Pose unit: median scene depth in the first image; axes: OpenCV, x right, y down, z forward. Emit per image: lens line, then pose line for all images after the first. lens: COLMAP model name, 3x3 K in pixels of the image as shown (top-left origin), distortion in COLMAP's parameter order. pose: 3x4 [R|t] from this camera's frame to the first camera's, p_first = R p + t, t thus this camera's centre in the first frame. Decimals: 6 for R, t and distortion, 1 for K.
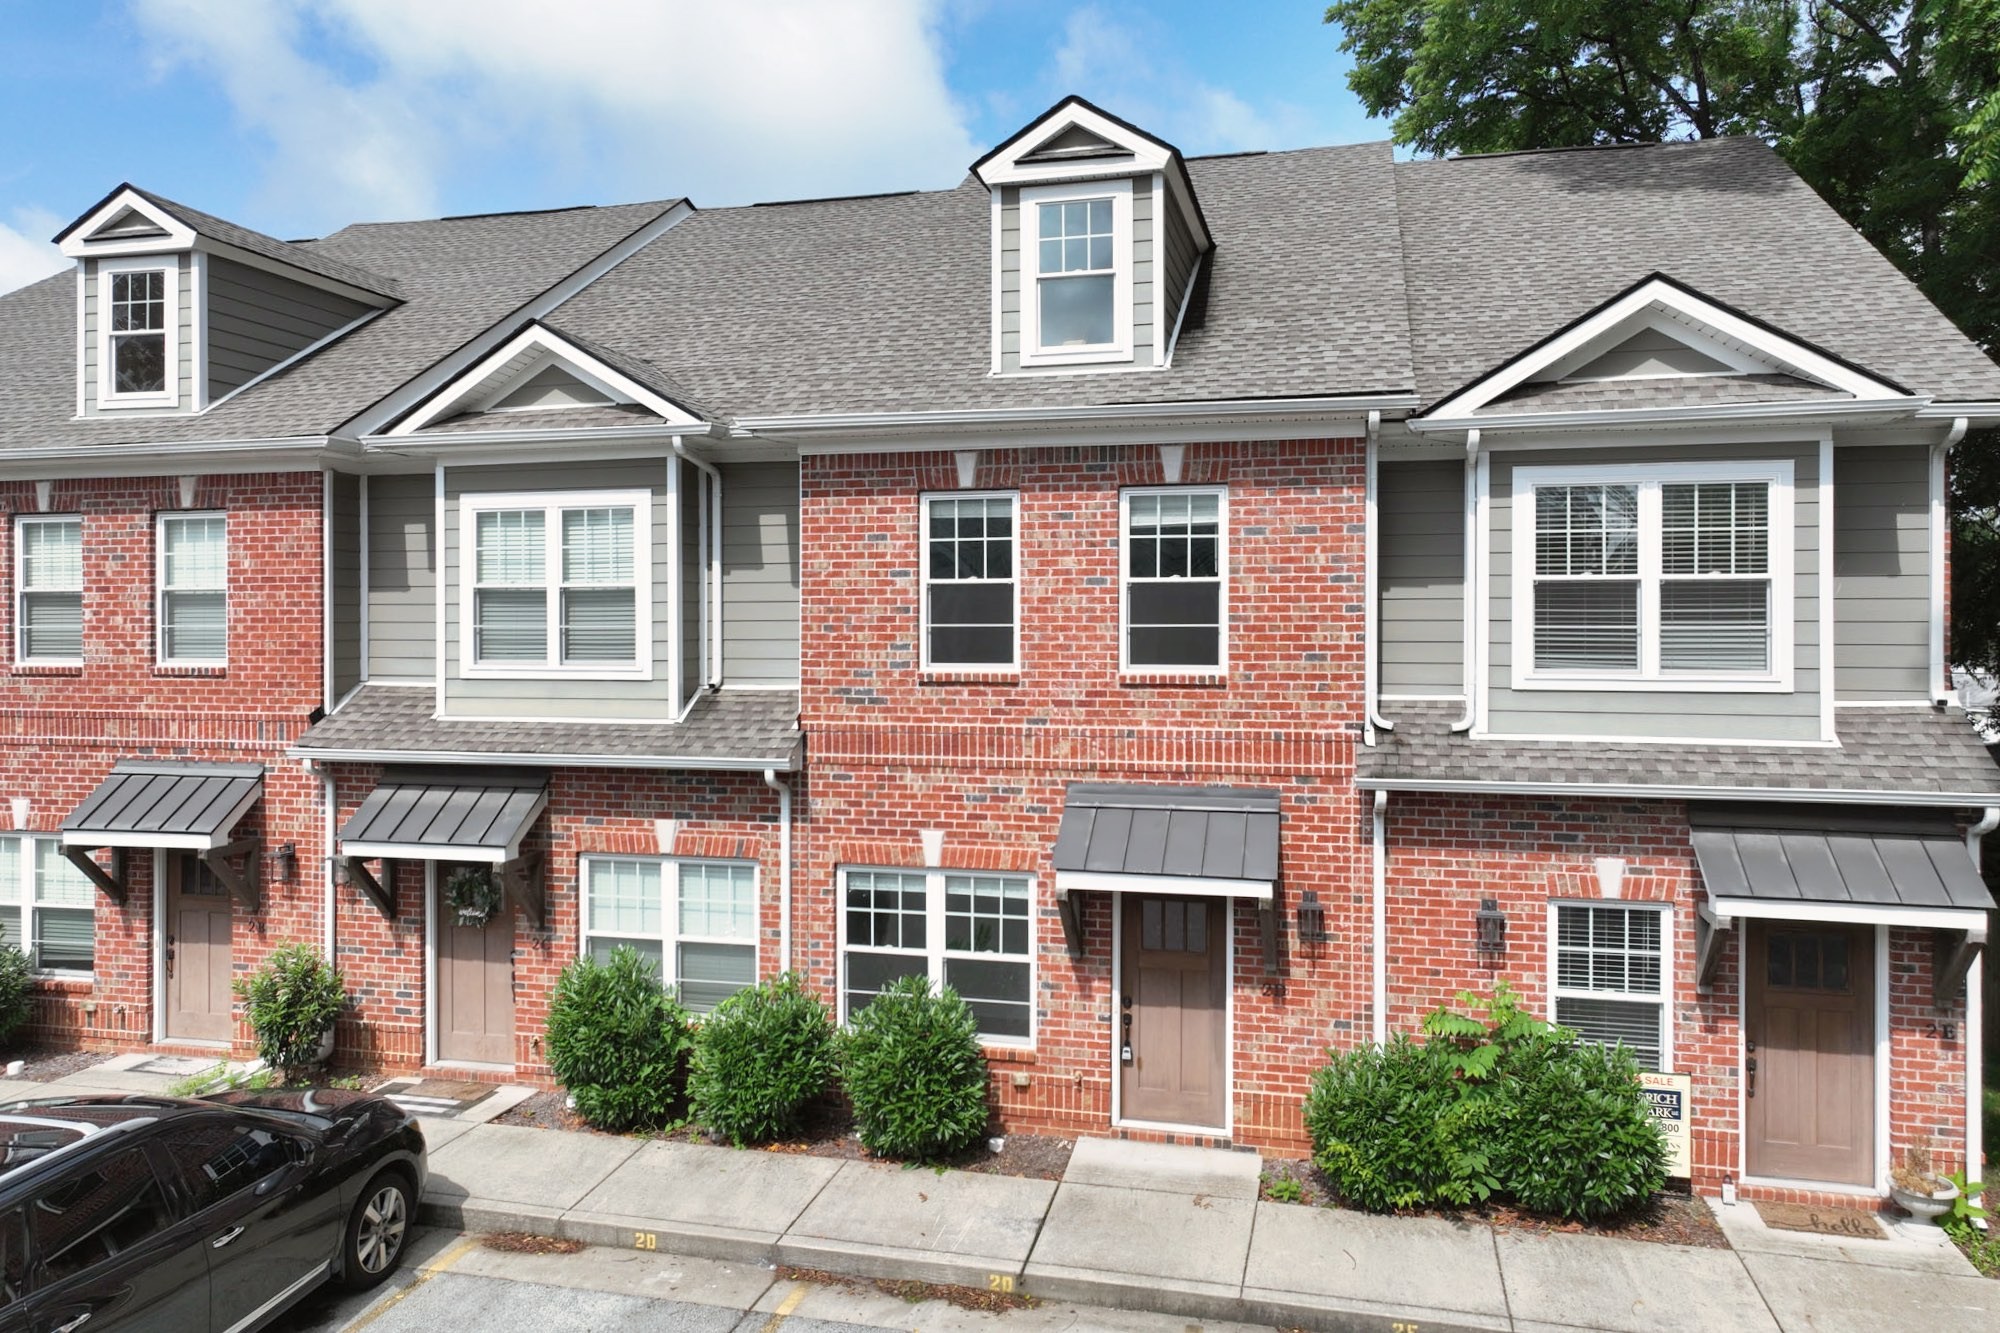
lens RADIAL K [[1425.5, 0, 1000.0], [0, 1425.5, 666.5], [0, 0, 1]] dist [0.001558, 0.002001]
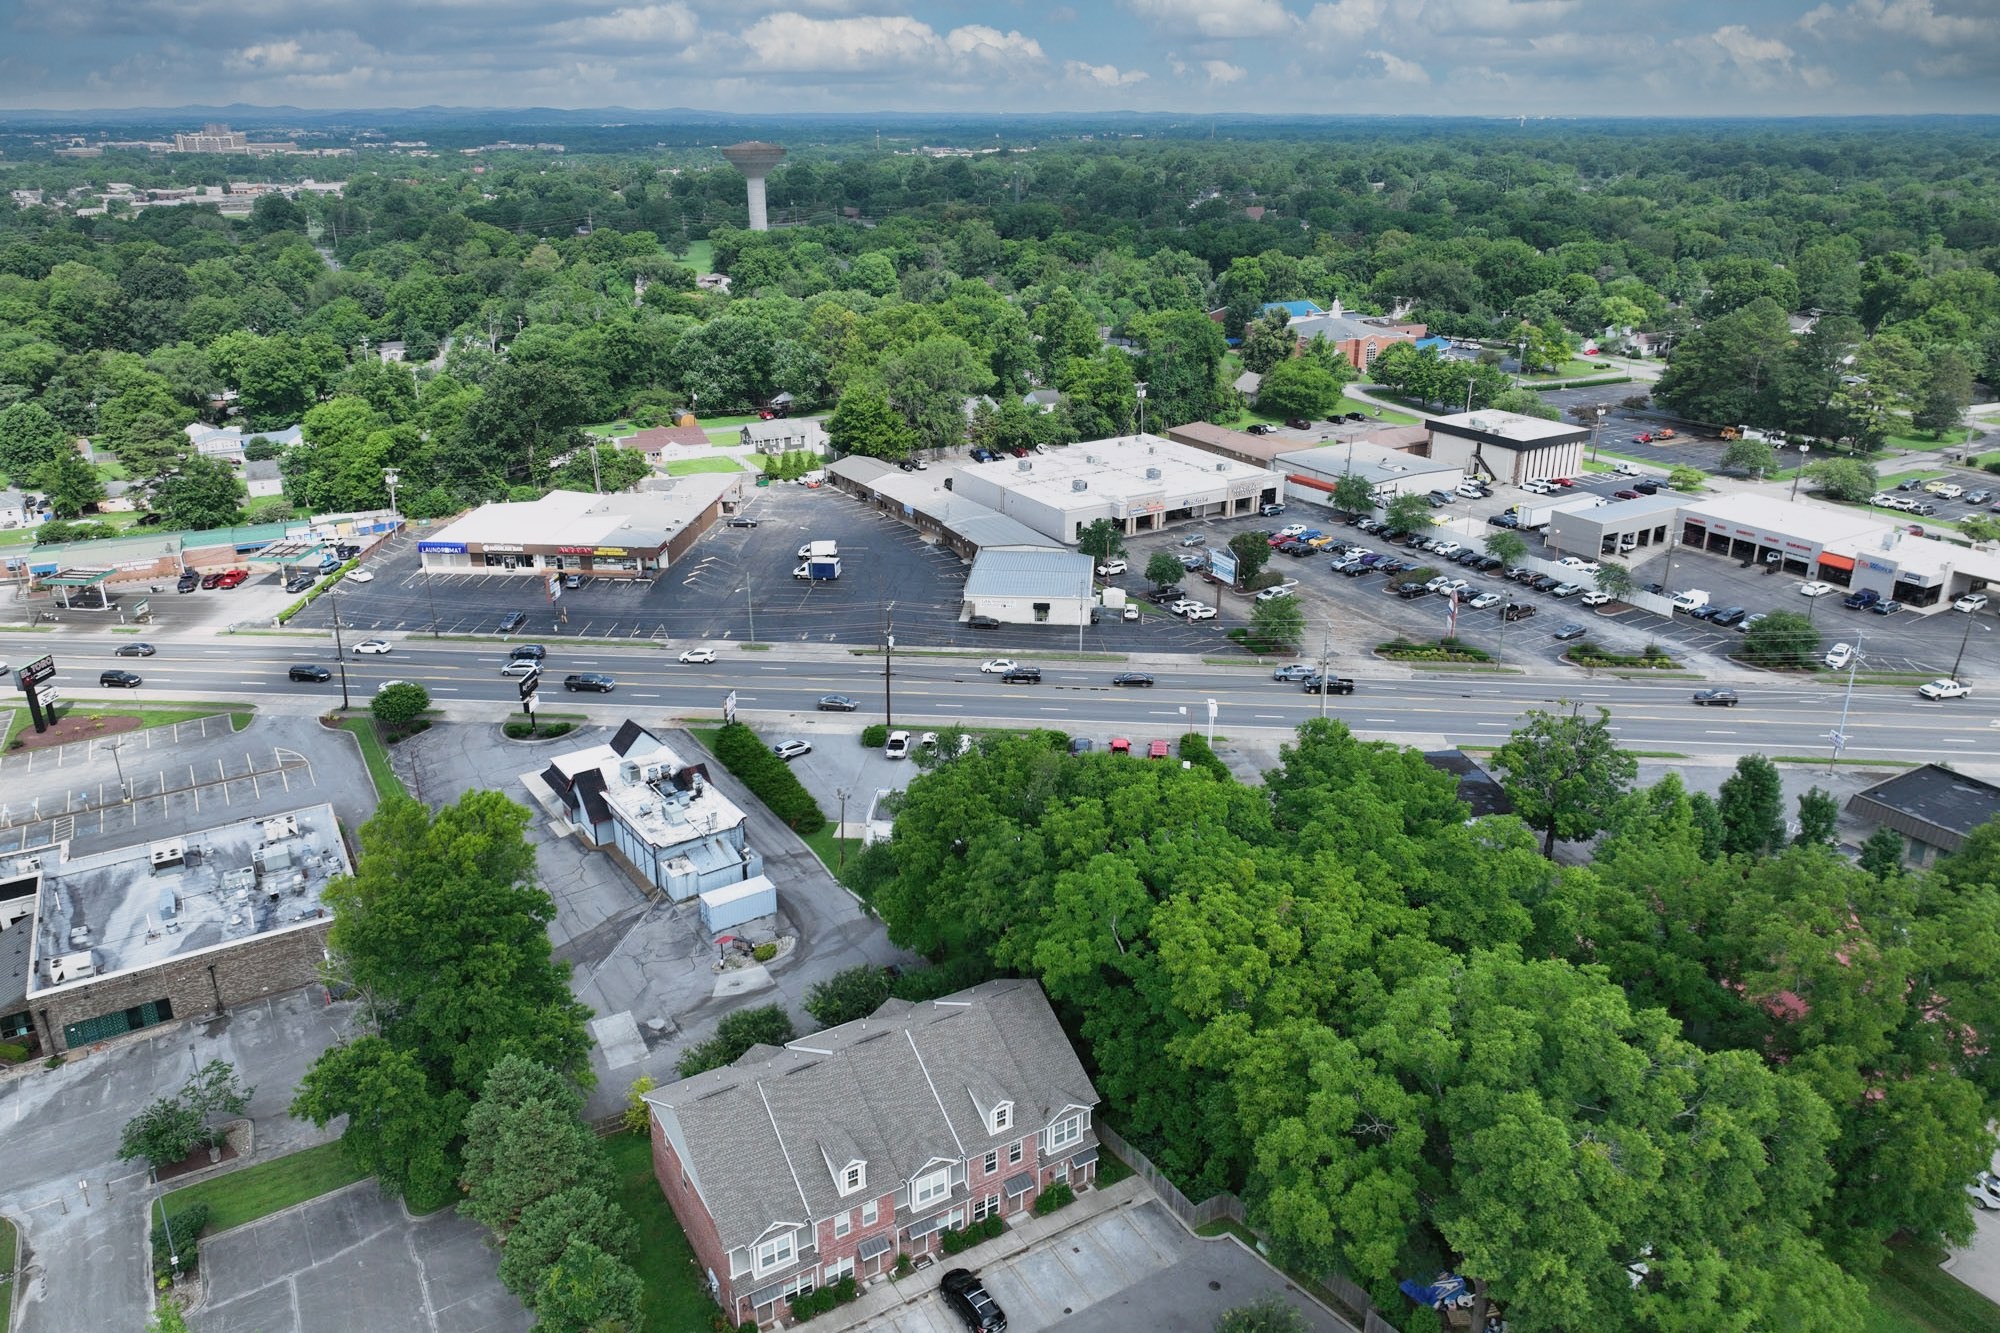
lens RADIAL K [[1399.1, 0, 1020.9], [0, 1399.1, 610.7], [0, 0, 1]] dist [0.009305, 0.004578]
pose [[0.693462, -0.232552, 0.681931, -4.129862], [-0.001104, 0.946134, 0.323773, -5.028283], [-0.720492, -0.225277, 0.655851, -3.120245]]
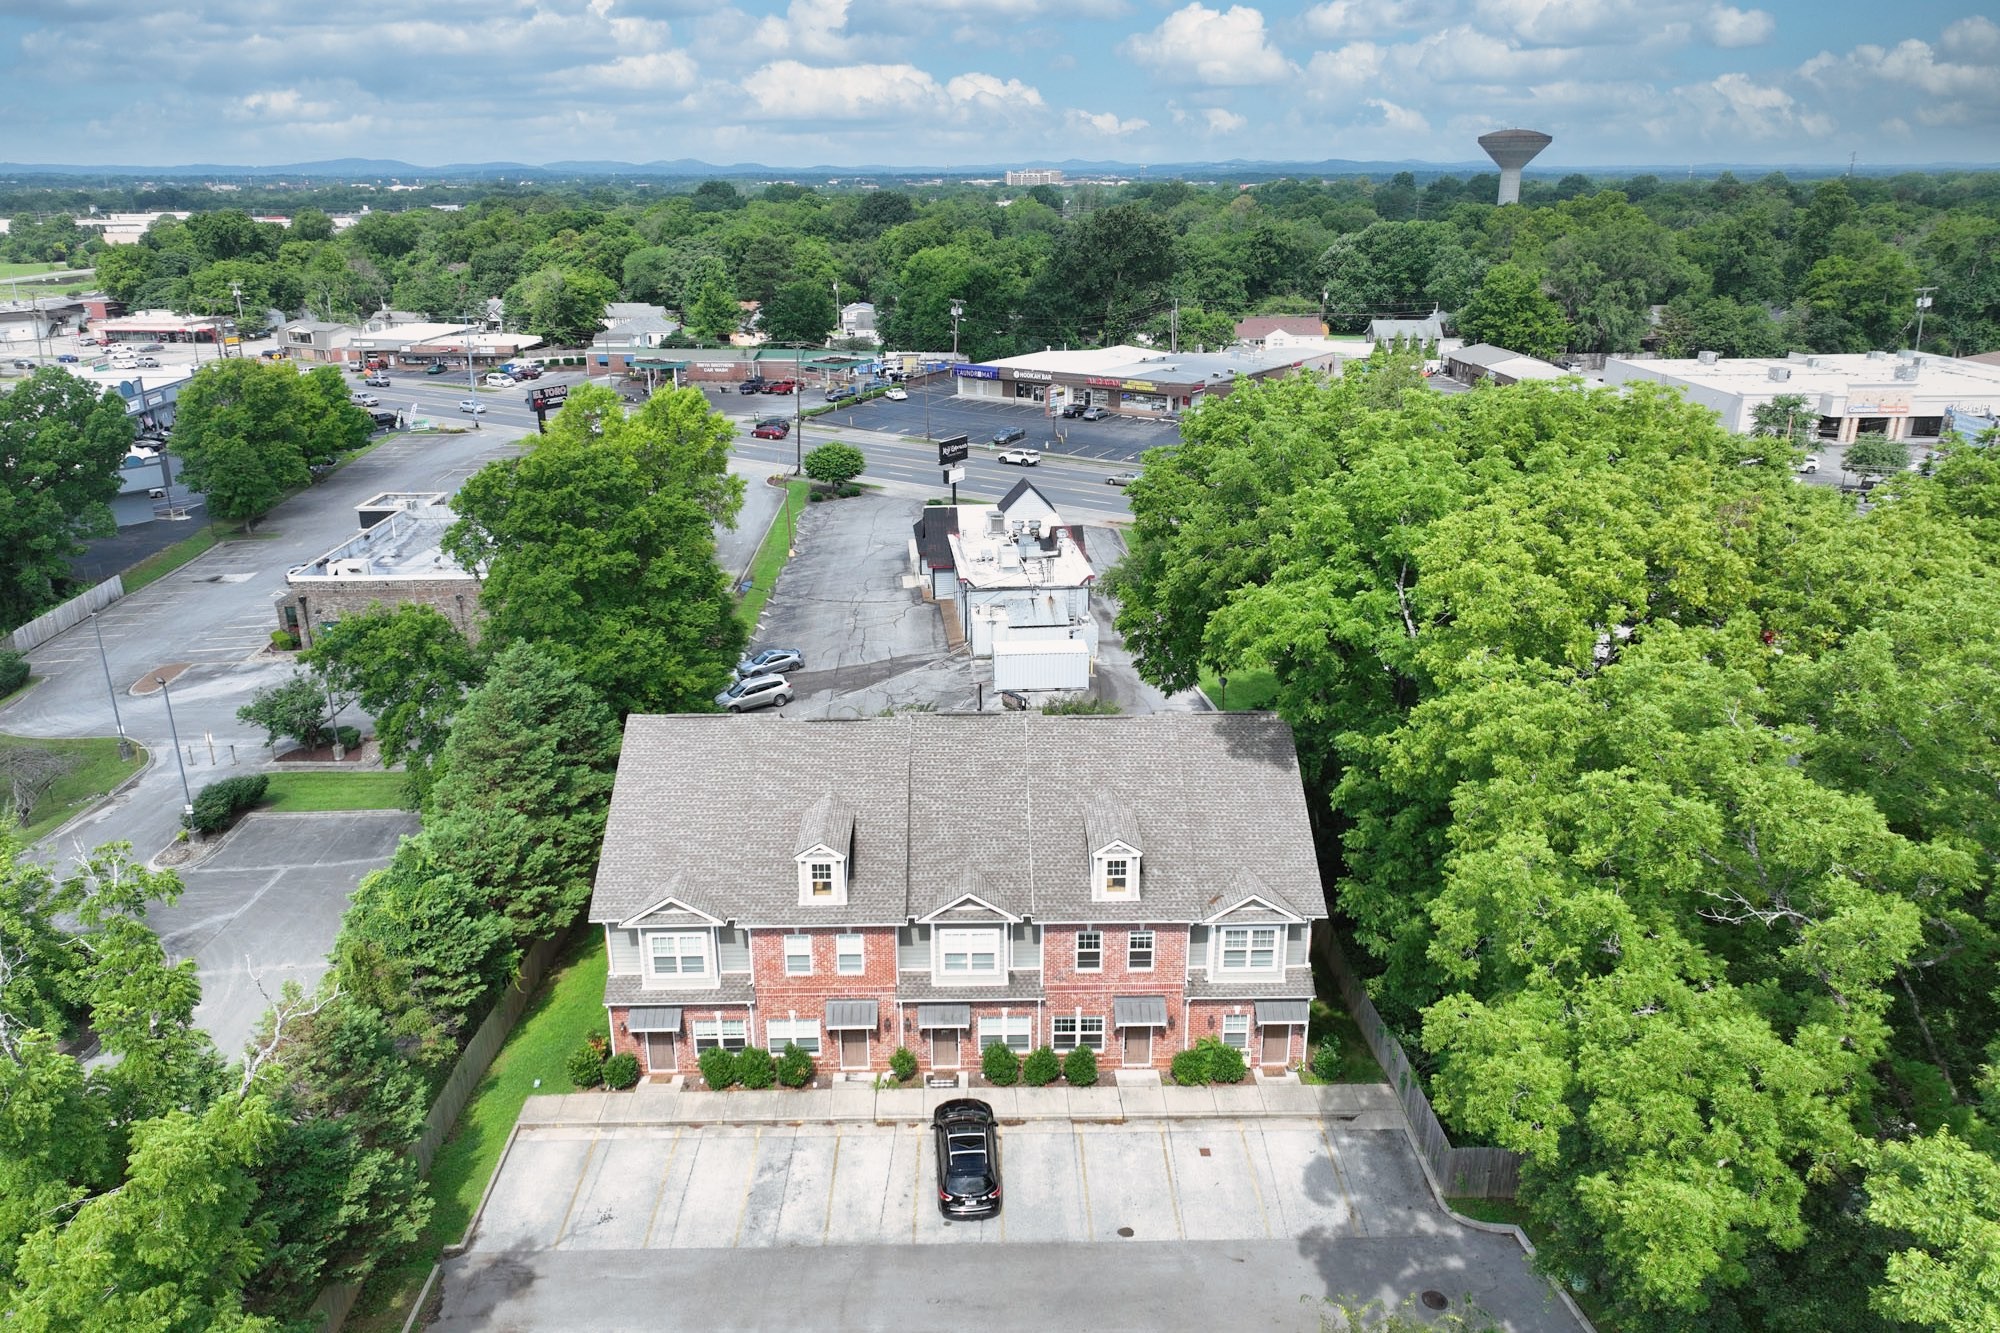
lens RADIAL K [[1425.5, 0, 1000.0], [0, 1425.5, 666.5], [0, 0, 1]] dist [0.001558, 0.002001]
pose [[0.962454, -0.089447, 0.256285, -1.227718], [0.002317, 0.946821, 0.321752, -2.123477], [-0.271436, -0.309078, 0.911479, -2.332275]]
